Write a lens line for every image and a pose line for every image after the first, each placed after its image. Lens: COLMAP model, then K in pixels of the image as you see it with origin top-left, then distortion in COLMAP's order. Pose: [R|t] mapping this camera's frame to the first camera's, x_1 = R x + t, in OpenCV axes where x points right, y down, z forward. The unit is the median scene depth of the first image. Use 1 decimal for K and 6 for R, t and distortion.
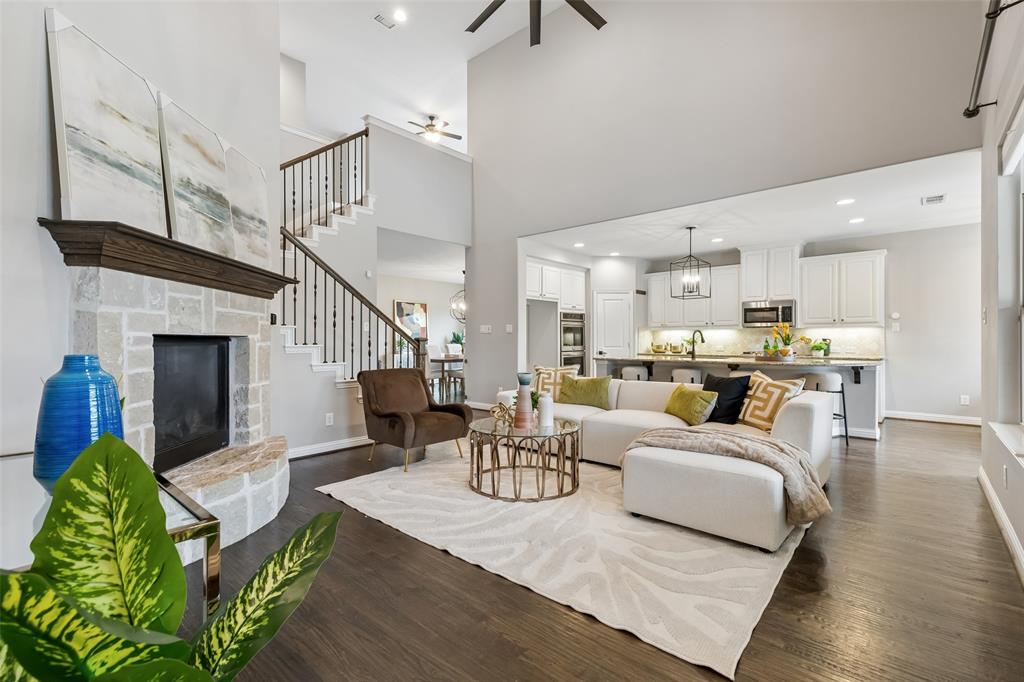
lens RADIAL K [[459.4, 0, 513.2], [0, 459.4, 340.3], [0, 0, 1]] dist [0.001444, -0.000142]
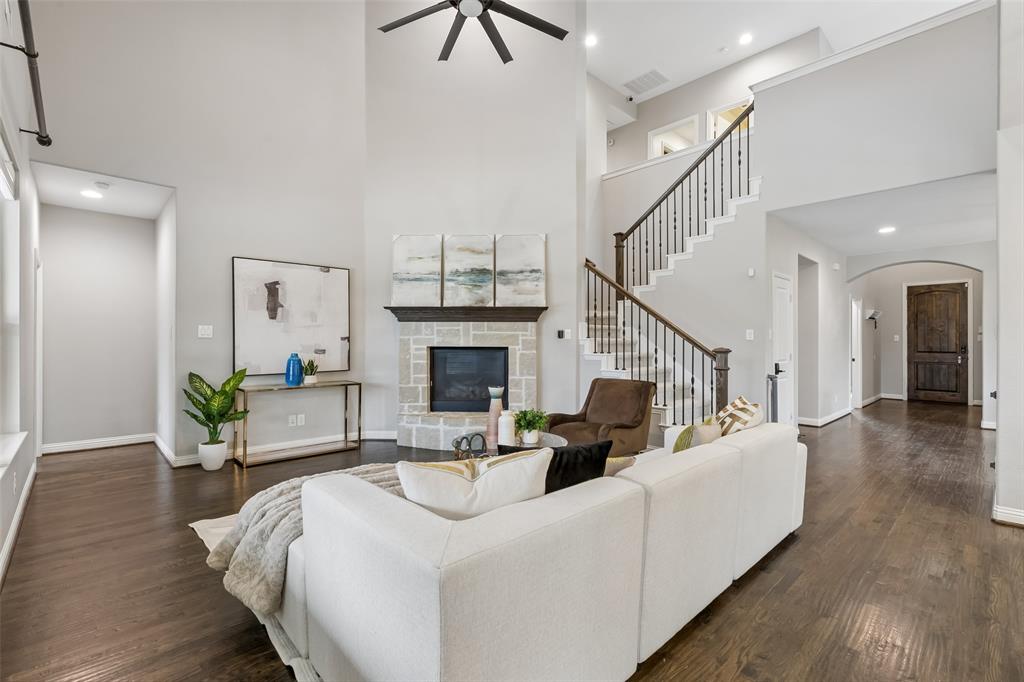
lens RADIAL K [[459.4, 0, 511.3], [0, 459.4, 342.1], [0, 0, 1]] dist [0.001444, -0.000142]
pose [[-0.093649, 0.003365, -0.995600, 1.248252], [-0.002833, 0.999989, 0.003646, -0.038219], [0.995601, 0.003162, -0.093639, 1.380968]]
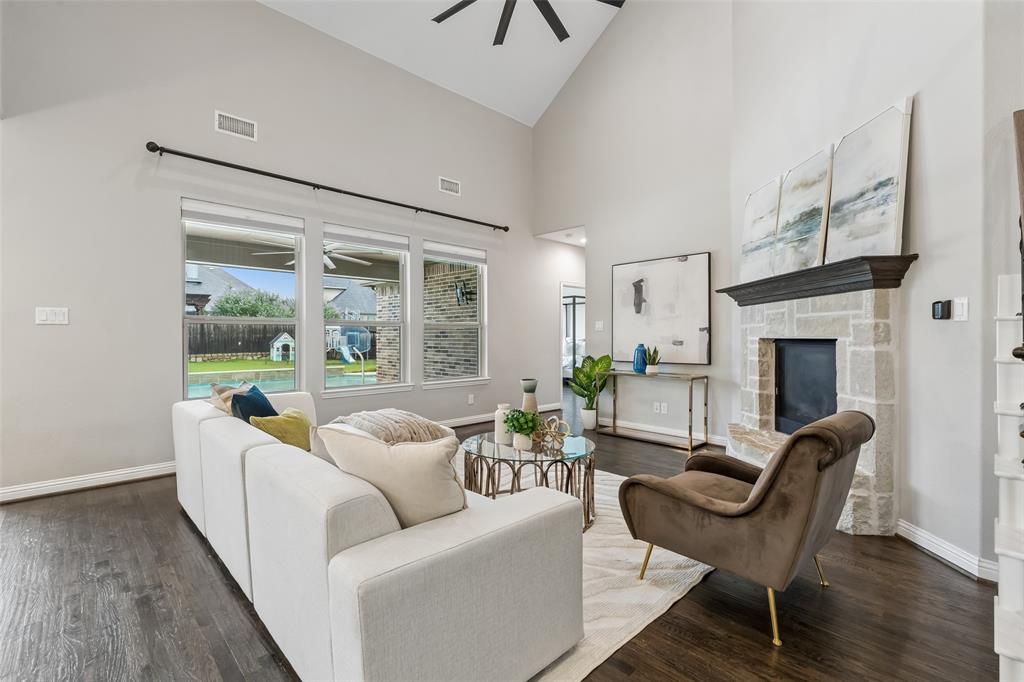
lens RADIAL K [[459.4, 0, 509.6], [0, 459.4, 338.0], [0, 0, 1]] dist [0.001444, -0.000142]
pose [[-0.996070, 0.003107, 0.088518, -0.018115], [0.003465, 0.999986, 0.003884, -0.019893], [-0.088505, 0.004176, -0.996067, 2.322702]]
